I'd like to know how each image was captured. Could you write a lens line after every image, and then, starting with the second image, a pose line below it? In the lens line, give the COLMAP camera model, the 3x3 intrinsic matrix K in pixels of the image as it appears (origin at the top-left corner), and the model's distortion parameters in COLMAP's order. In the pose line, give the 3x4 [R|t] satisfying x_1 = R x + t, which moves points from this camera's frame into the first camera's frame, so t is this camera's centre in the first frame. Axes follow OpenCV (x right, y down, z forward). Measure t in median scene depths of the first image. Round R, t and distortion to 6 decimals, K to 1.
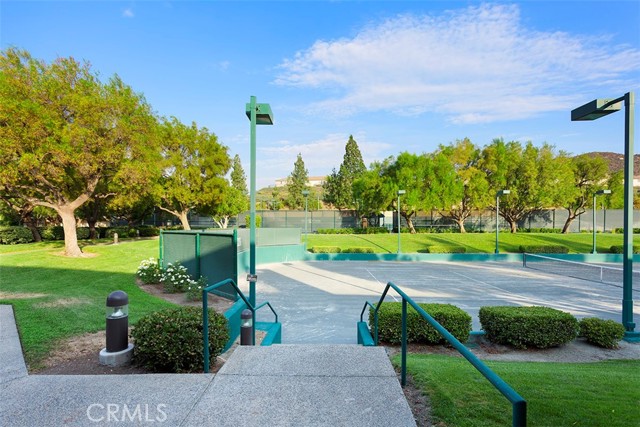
lens RADIAL K [[322.6, 0, 319.2], [0, 322.6, 224.5], [0, 0, 1]] dist [0.001608, 0.000448]
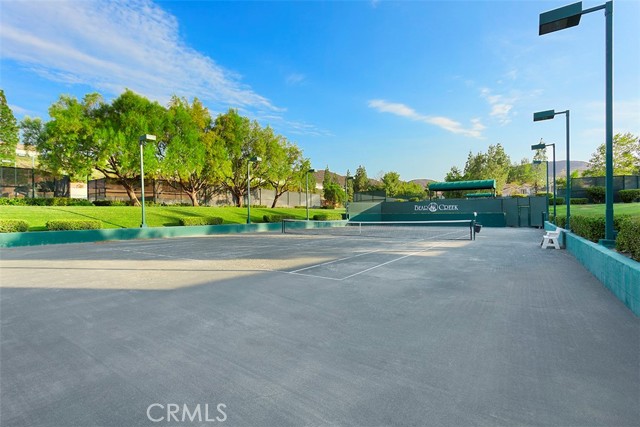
lens RADIAL K [[310.9, 0, 319.1], [0, 310.9, 210.3], [0, 0, 1]] dist [0.001412, 0.000767]
pose [[0.558619, 0.004005, 0.829415, -0.072967], [0.008664, 0.999906, -0.010664, 0.050725], [-0.829379, 0.013143, 0.558531, 0.262809]]
